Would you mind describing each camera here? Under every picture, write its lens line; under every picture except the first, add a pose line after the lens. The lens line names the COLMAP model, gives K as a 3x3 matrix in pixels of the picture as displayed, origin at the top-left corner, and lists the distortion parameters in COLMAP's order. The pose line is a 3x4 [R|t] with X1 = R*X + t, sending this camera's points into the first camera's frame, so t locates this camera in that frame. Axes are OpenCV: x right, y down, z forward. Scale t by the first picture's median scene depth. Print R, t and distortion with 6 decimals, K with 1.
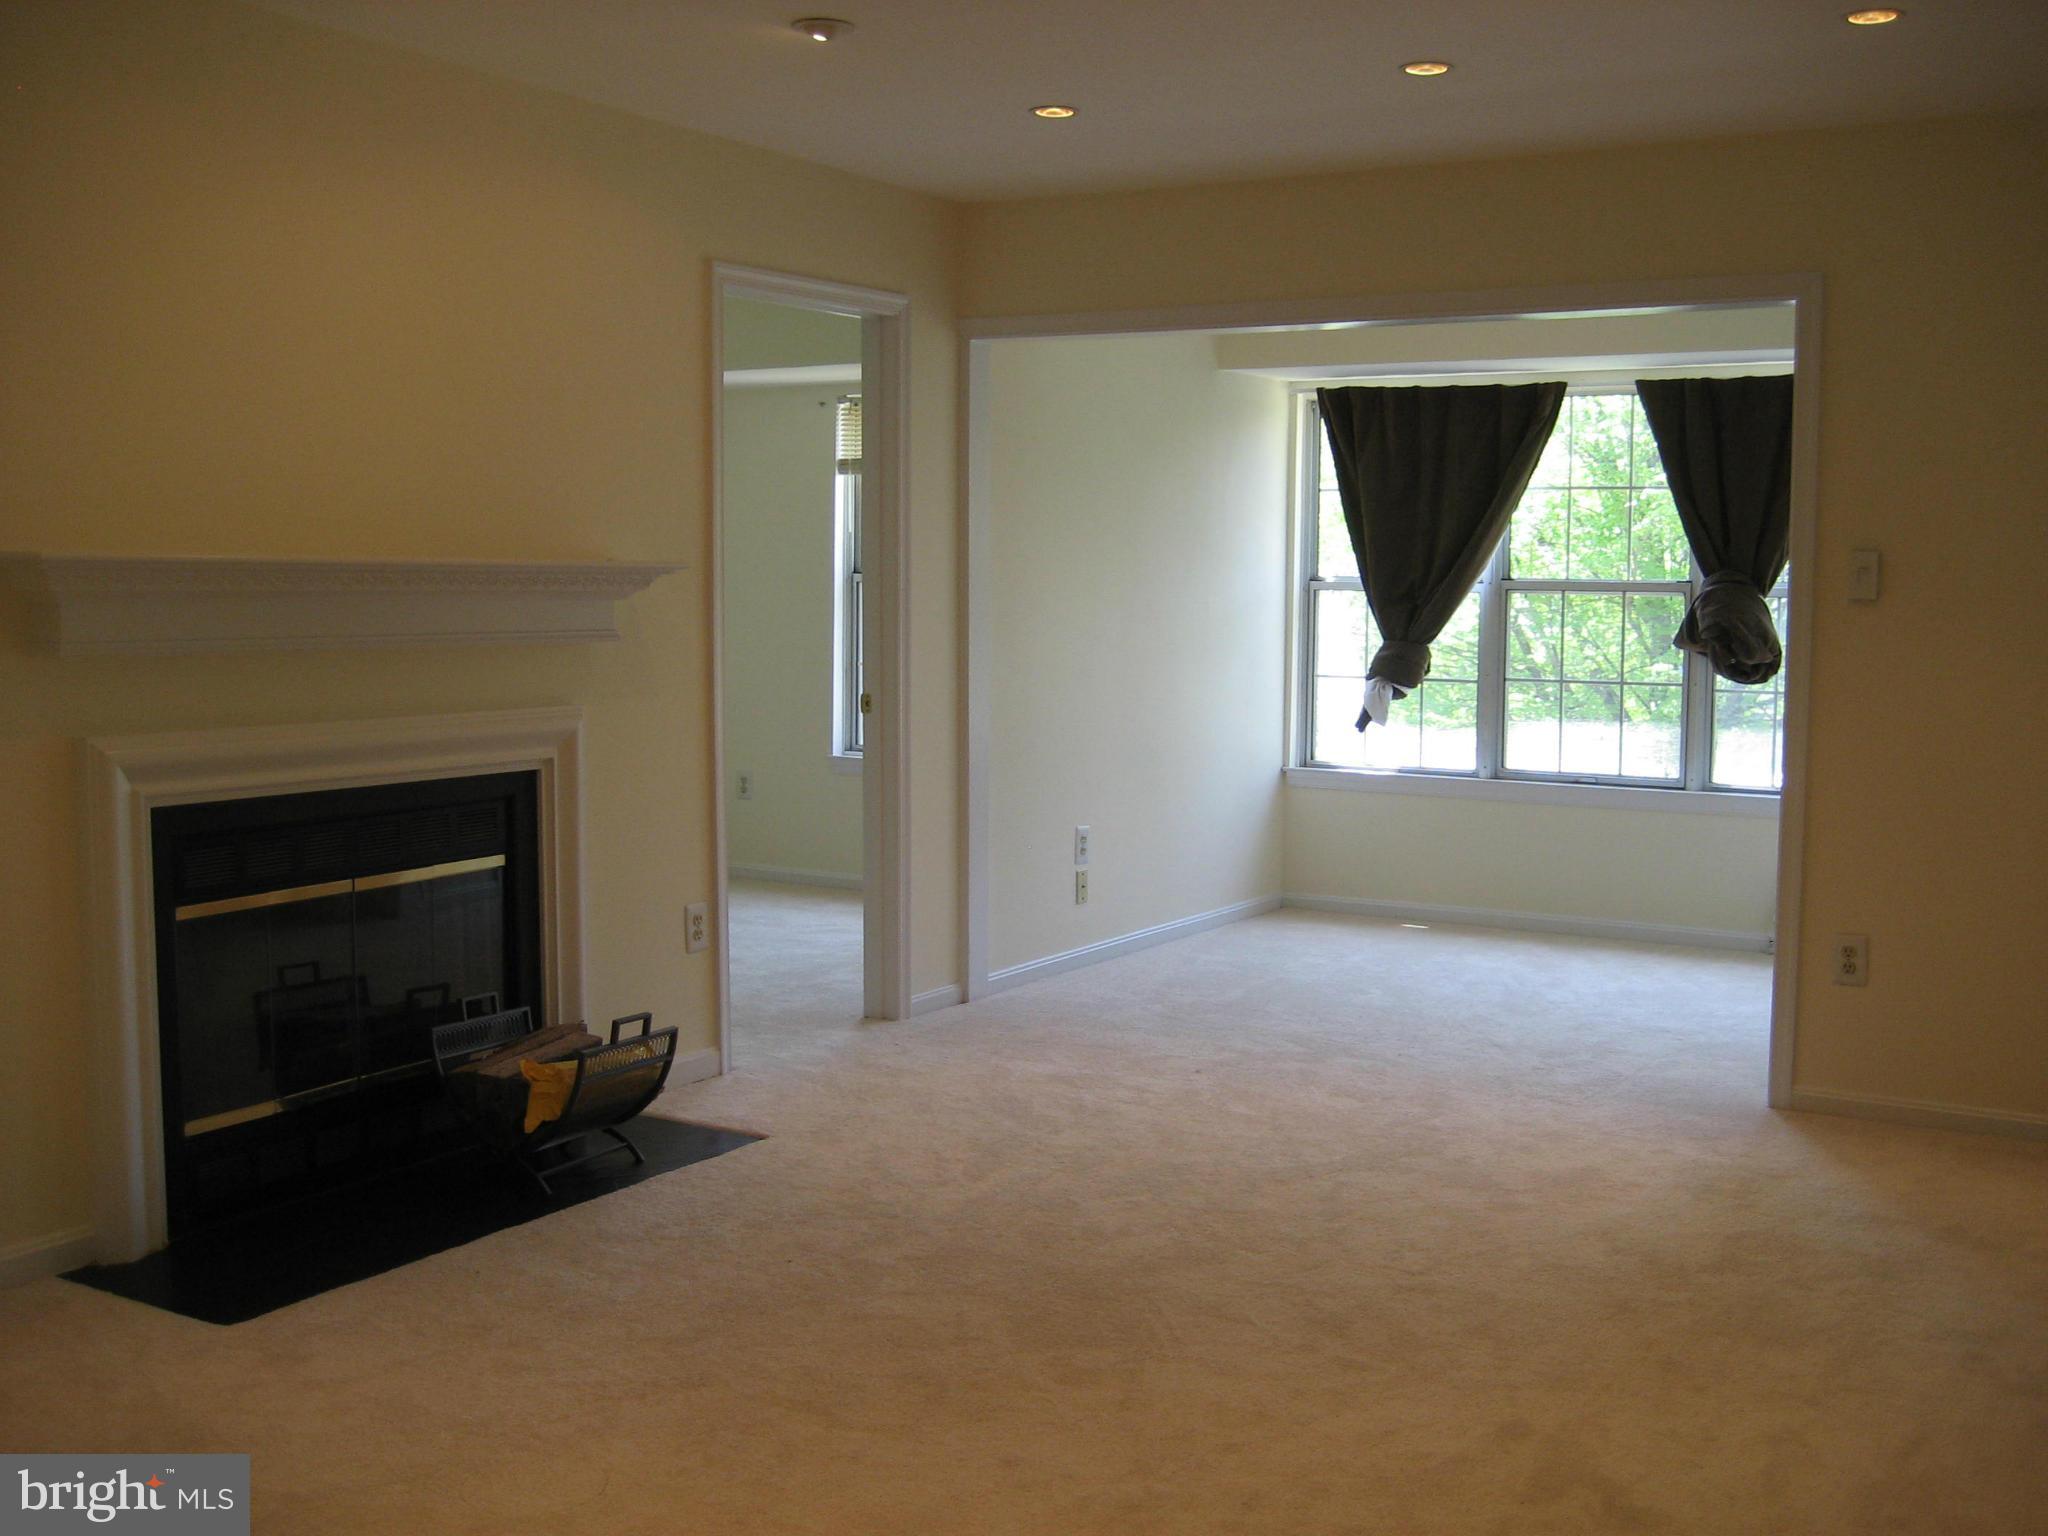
lens RADIAL K [[2118.5, 0, 1073.0], [0, 2118.5, 773.1], [0, 0, 1]] dist [-0.144848, 0.174139]
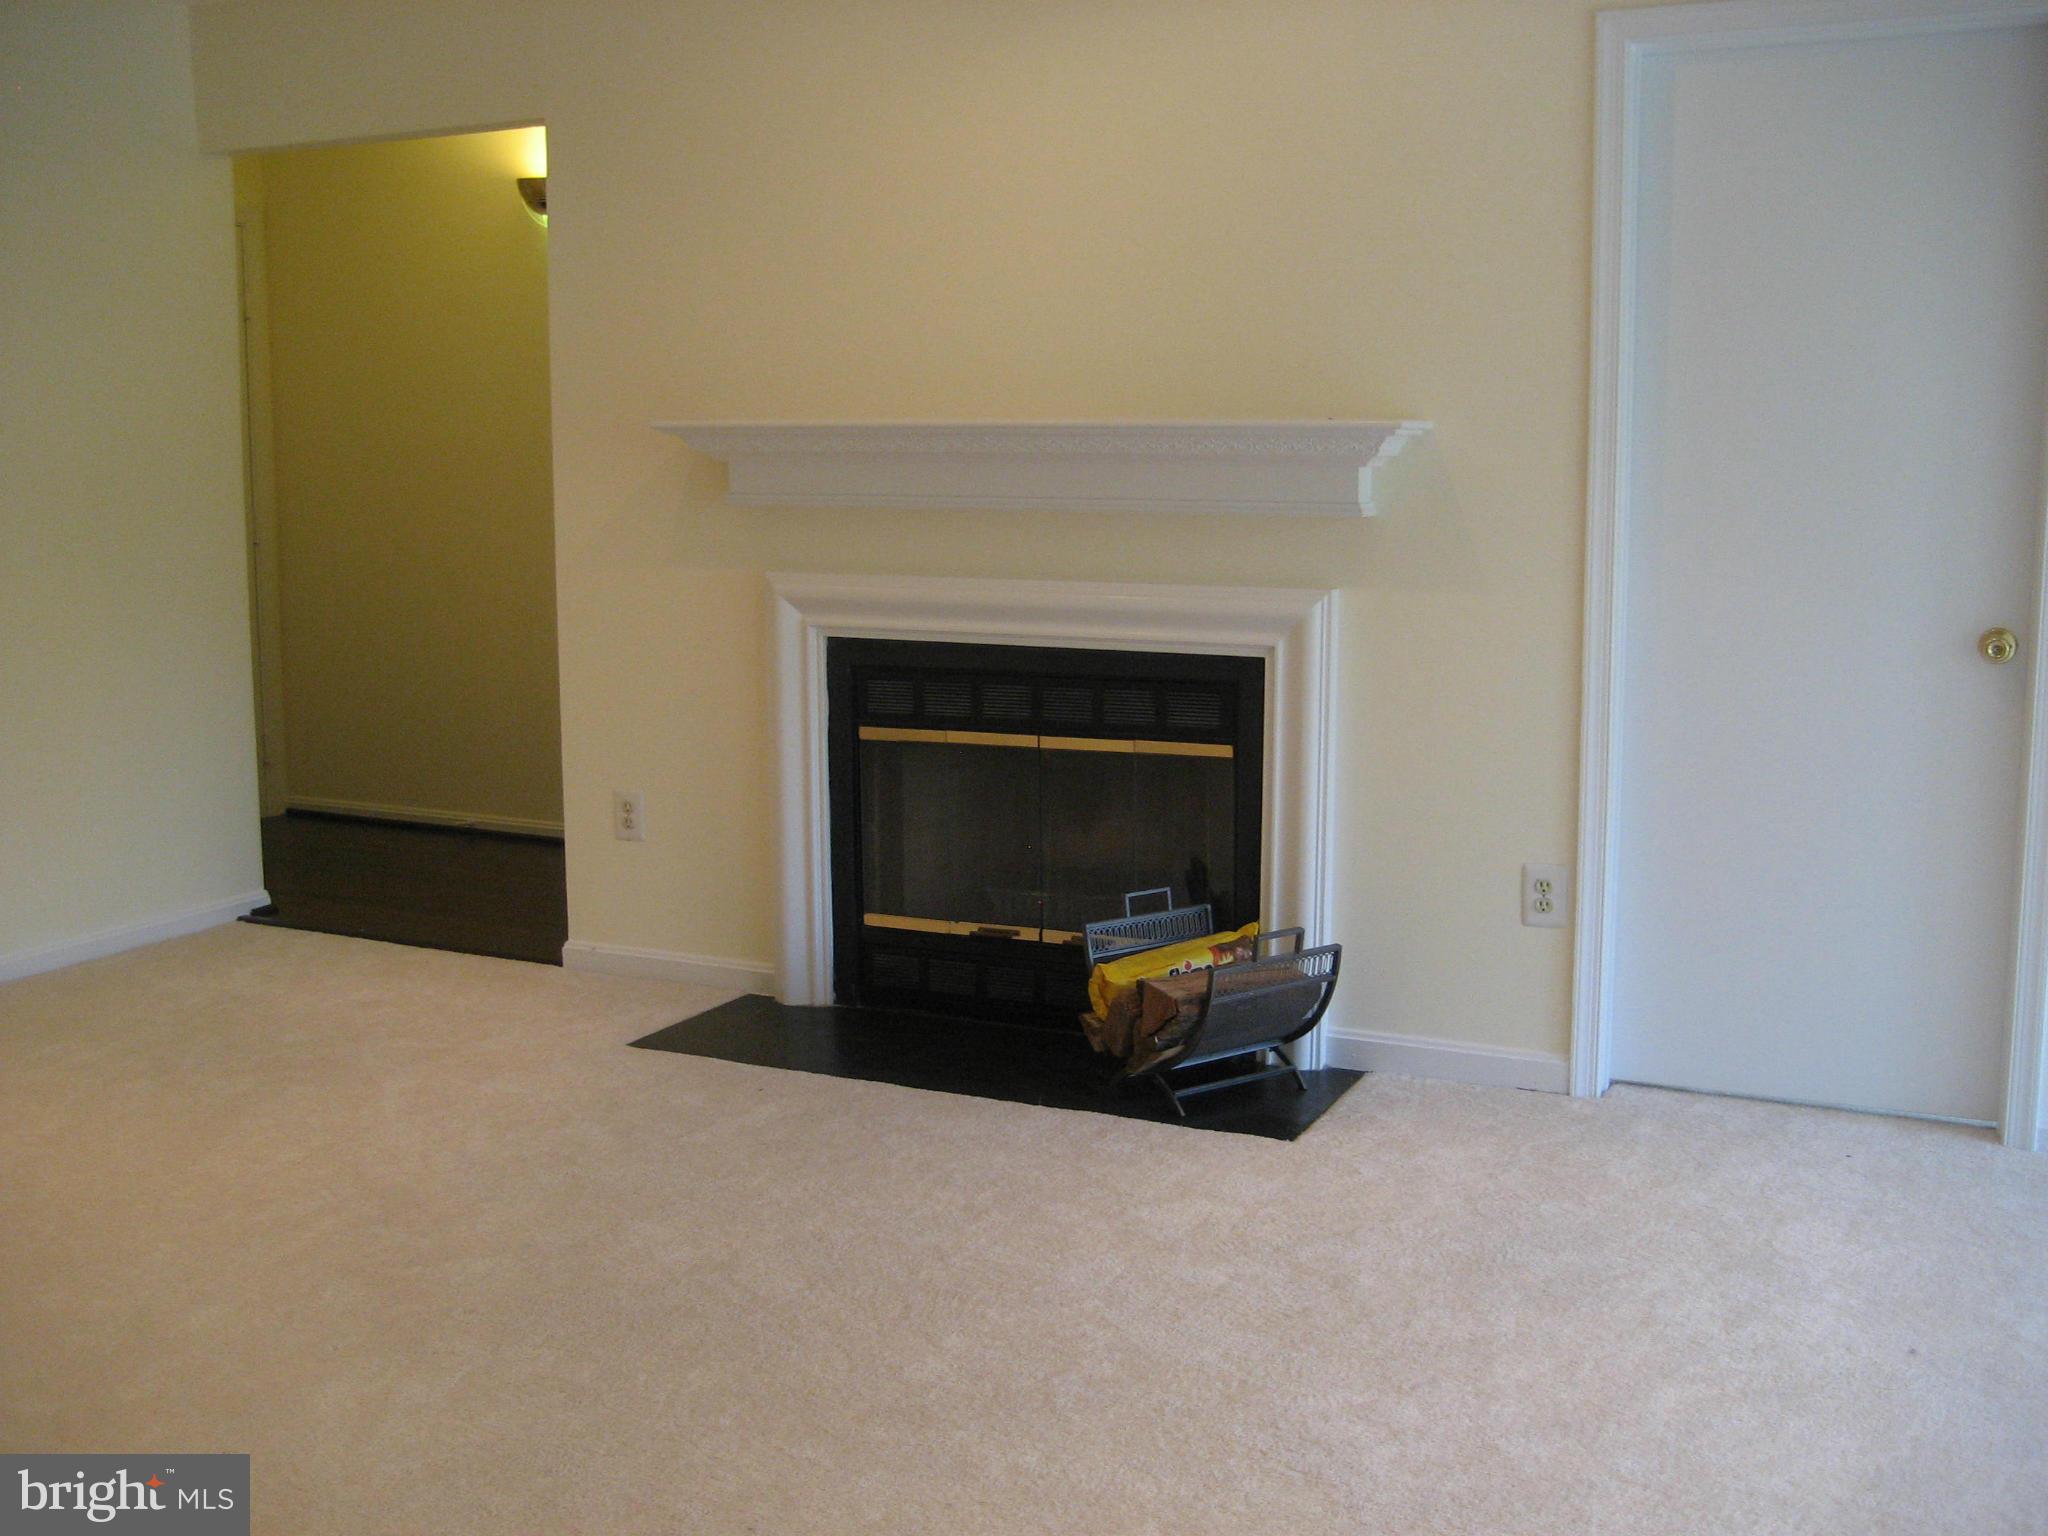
lens RADIAL K [[2118.5, 0, 1073.0], [0, 2118.5, 773.1], [0, 0, 1]] dist [-0.144848, 0.174139]
pose [[0.082914, 0.133302, -0.987601, 0.639149], [-0.092085, 0.987798, 0.125598, -0.059014], [0.992293, 0.080529, 0.094178, 0.865935]]
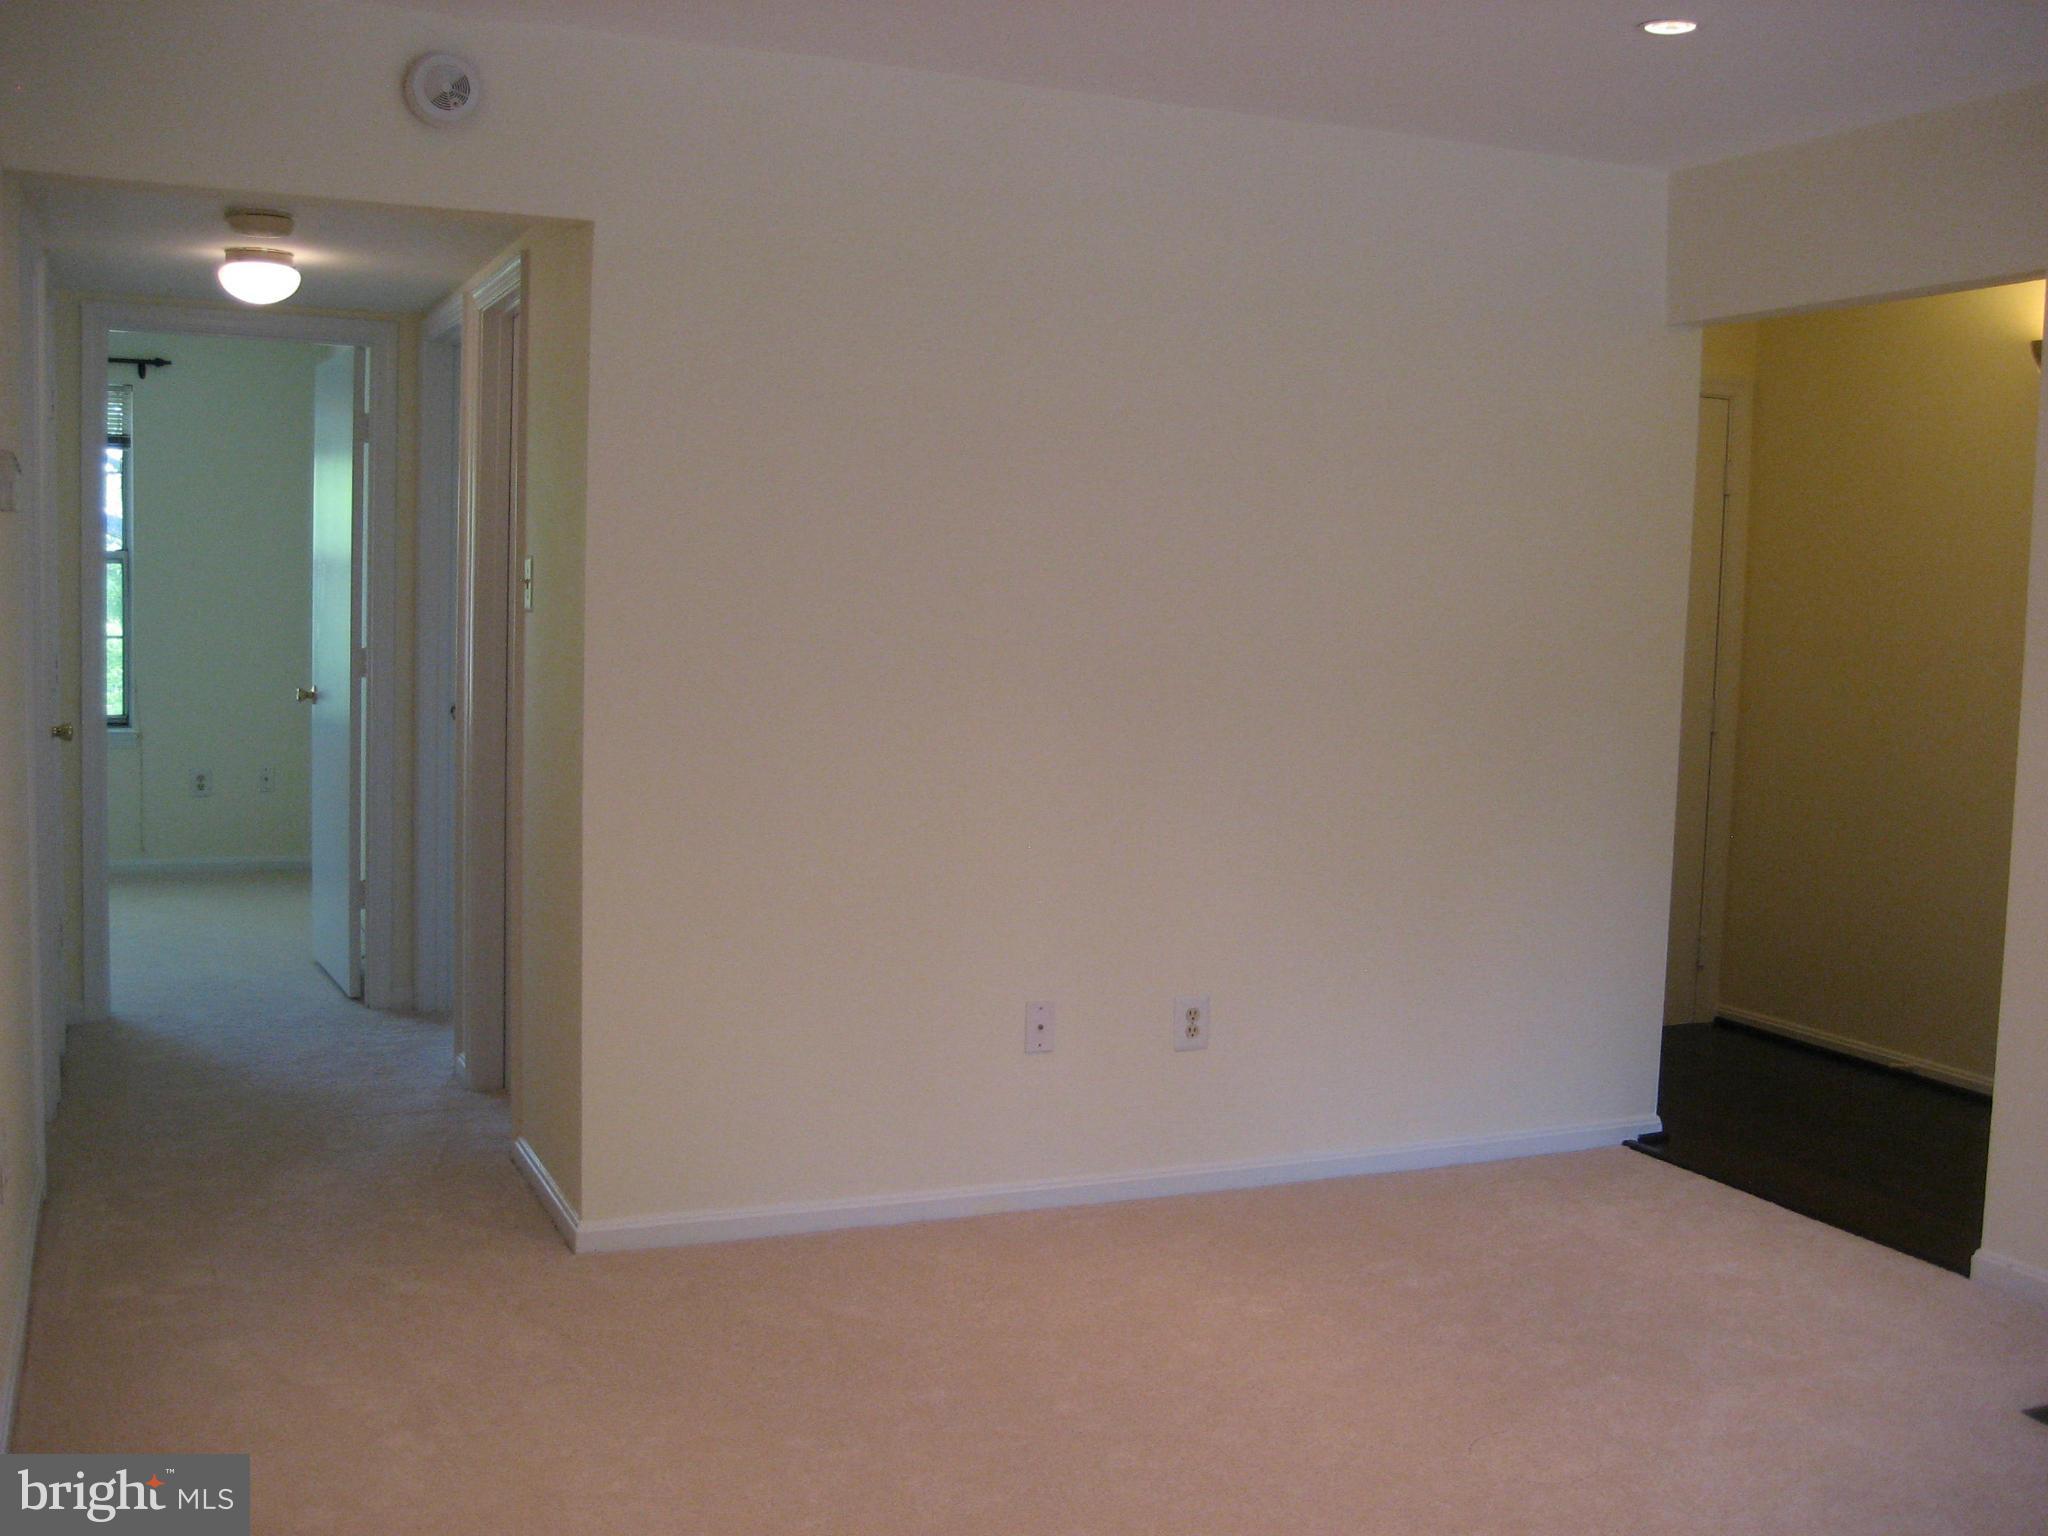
lens RADIAL K [[2118.5, 0, 1073.0], [0, 2118.5, 773.1], [0, 0, 1]] dist [-0.144848, 0.174139]
pose [[-0.590860, 0.040955, -0.805734, 0.501190], [-0.109702, 0.985356, 0.130532, -0.085577], [0.799281, 0.165516, -0.577715, 0.882169]]
